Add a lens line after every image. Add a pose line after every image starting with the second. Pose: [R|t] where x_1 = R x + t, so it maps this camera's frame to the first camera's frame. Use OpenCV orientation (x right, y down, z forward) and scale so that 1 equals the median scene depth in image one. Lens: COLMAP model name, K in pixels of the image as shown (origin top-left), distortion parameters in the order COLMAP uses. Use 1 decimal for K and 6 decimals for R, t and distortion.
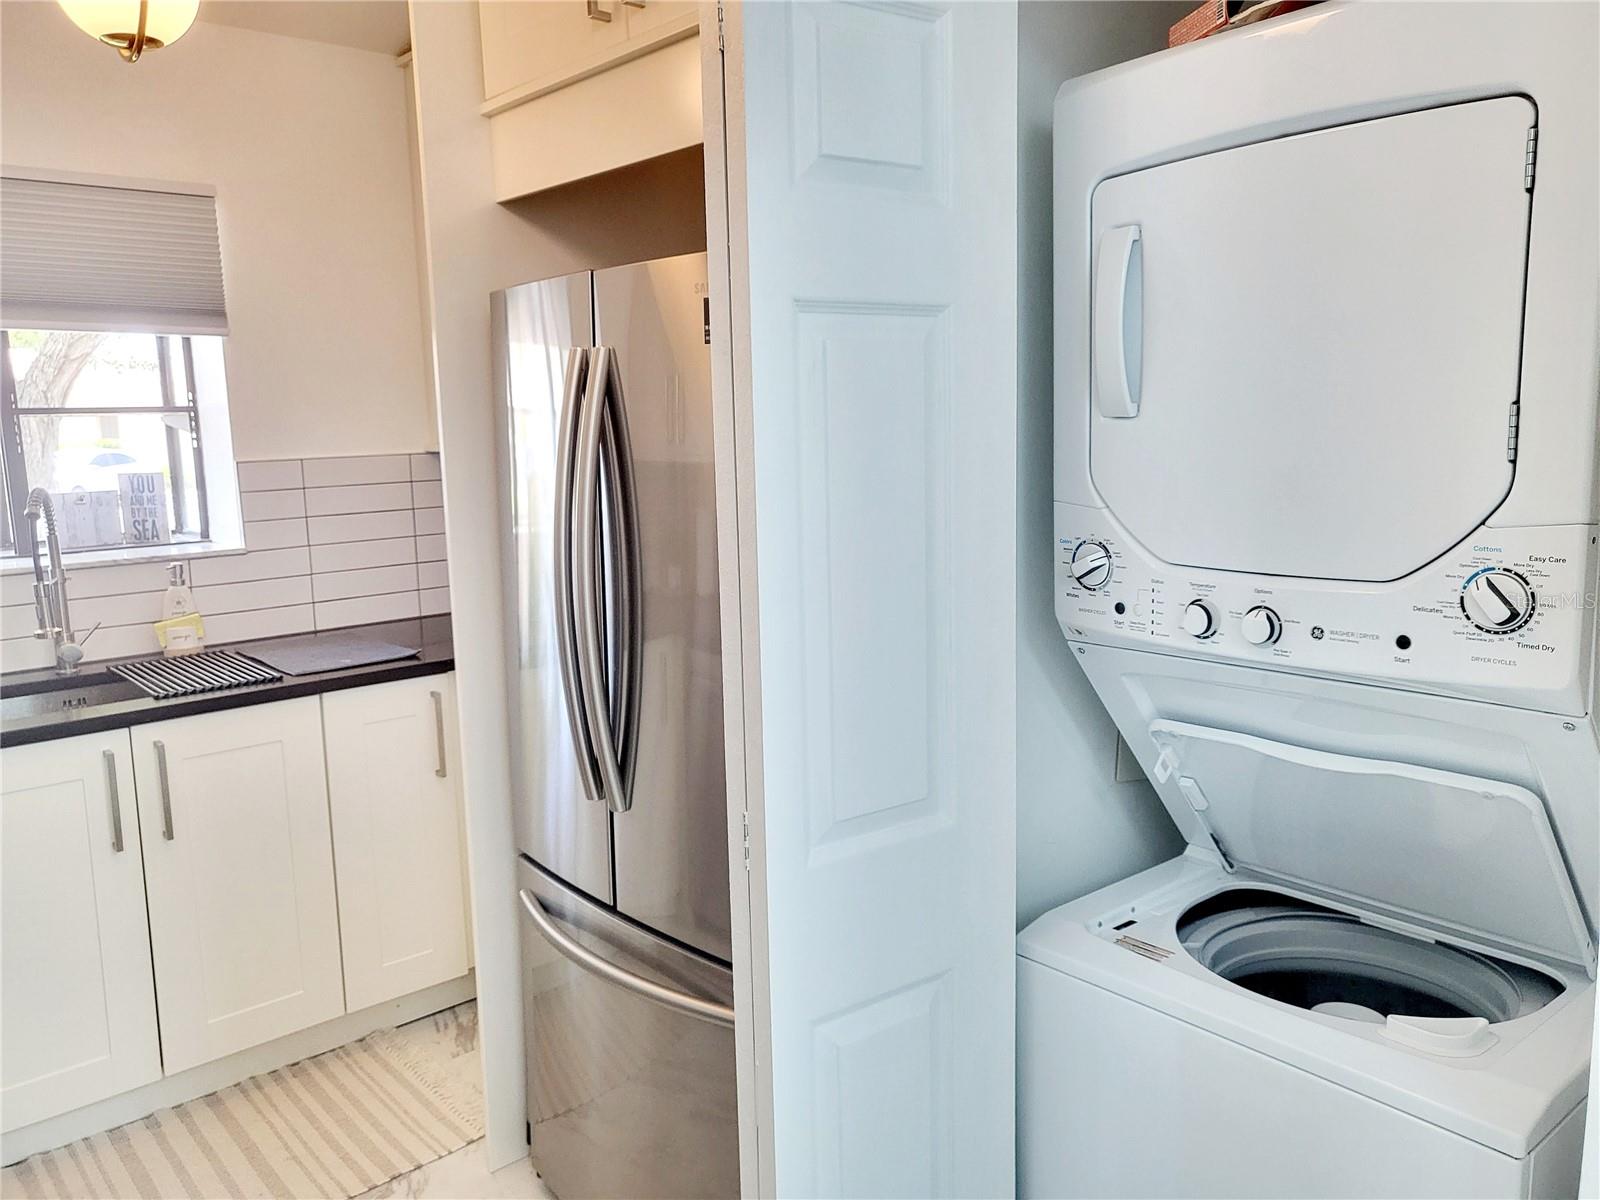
lens RADIAL K [[1211.1, 0, 791.8], [0, 1211.1, 596.8], [0, 0, 1]] dist [0.008272, 0.029213]
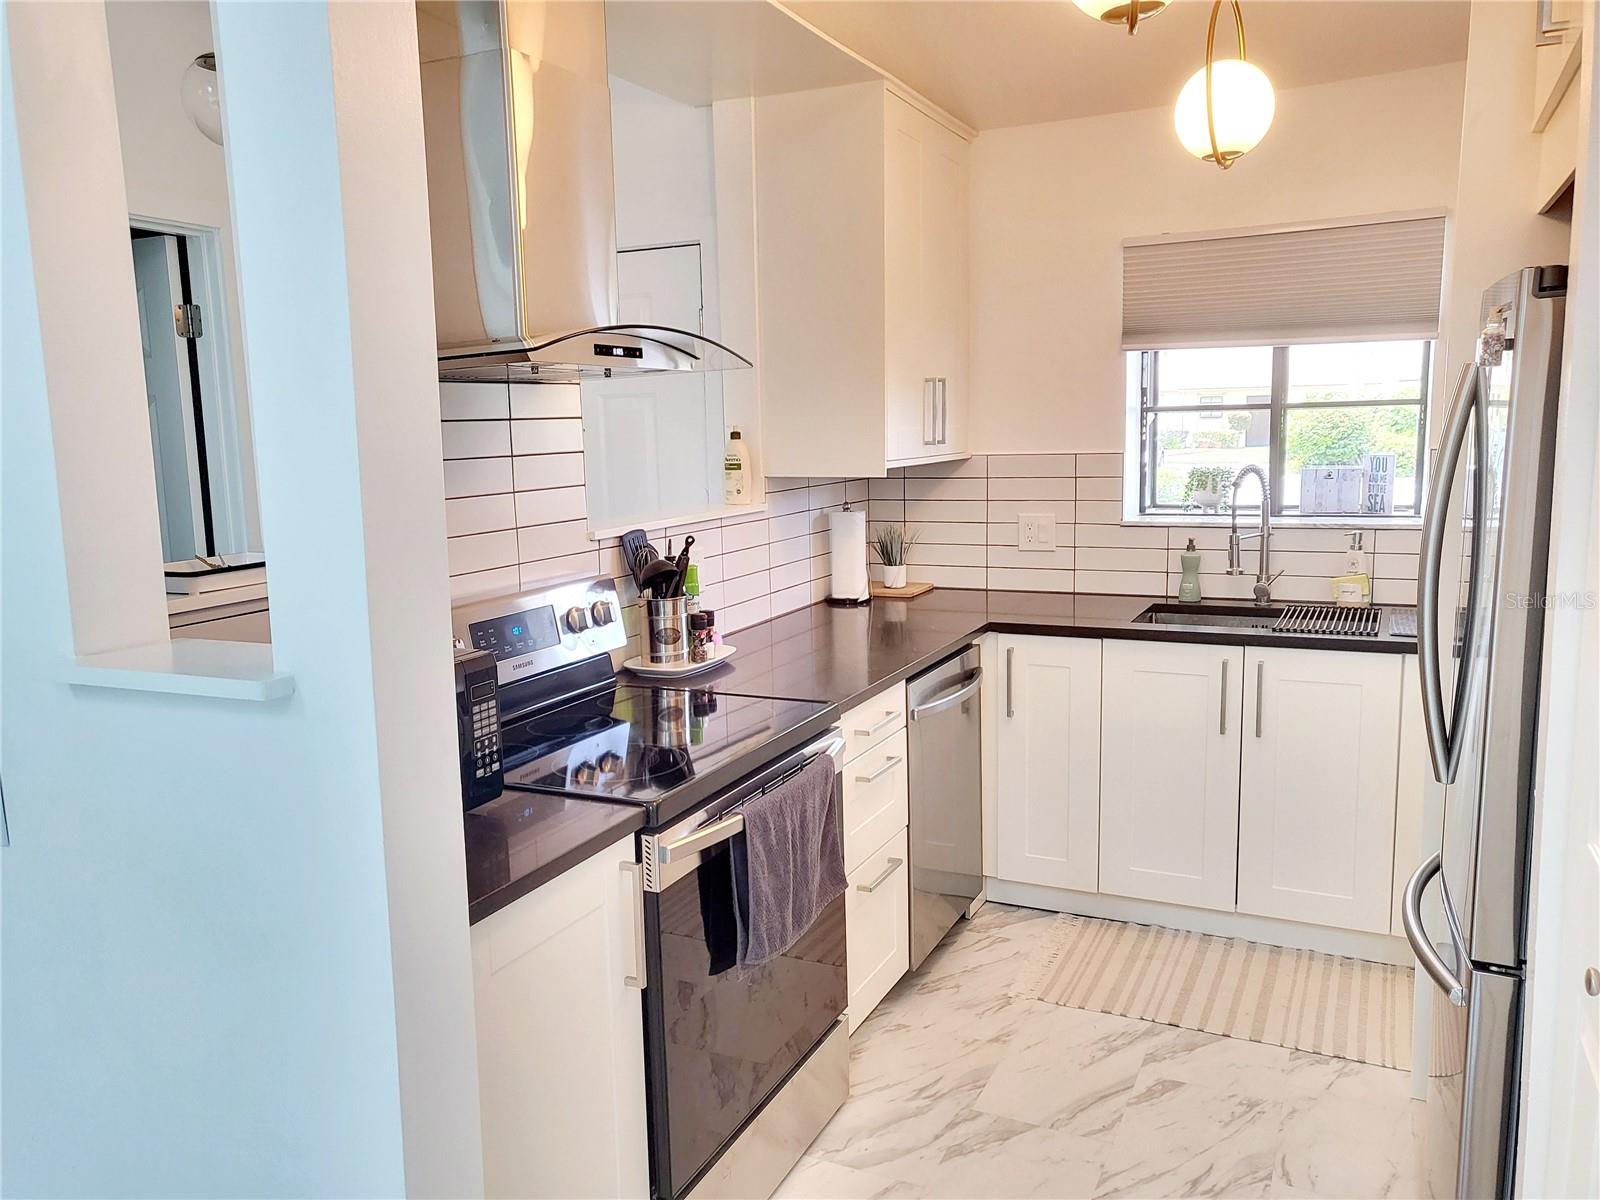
lens RADIAL K [[1211.1, 0, 791.8], [0, 1211.1, 596.8], [0, 0, 1]] dist [0.008272, 0.029213]
pose [[0.386228, 0.145398, -0.910872, 0.391221], [-0.123381, 0.986768, 0.105197, -0.021131], [0.914114, 0.071754, 0.399057, 0.003484]]
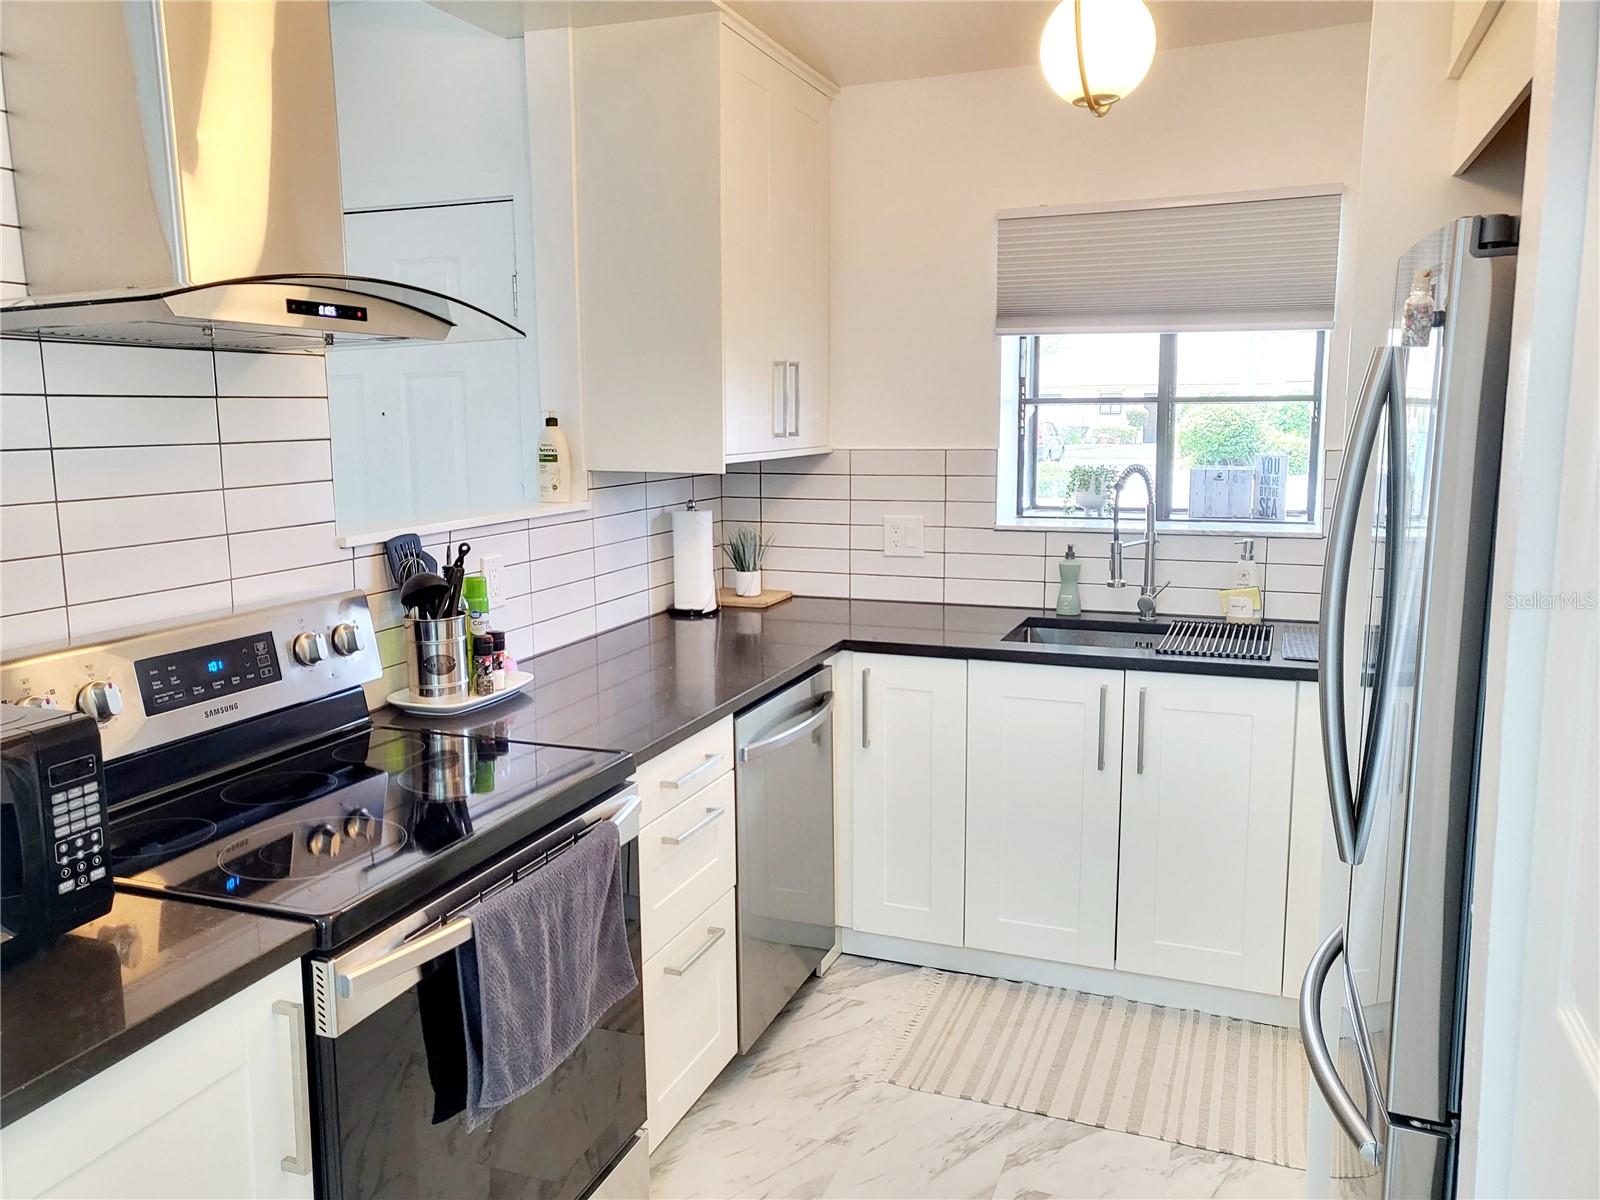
lens RADIAL K [[1201.0, 0, 800.8], [0, 1201.0, 582.7], [0, 0, 1]] dist [0.008409, 0.009191]
pose [[0.457211, 0.145172, -0.877430, 0.268255], [-0.135766, 0.986417, 0.092459, -0.034779], [0.878934, 0.076852, 0.470710, 0.135922]]
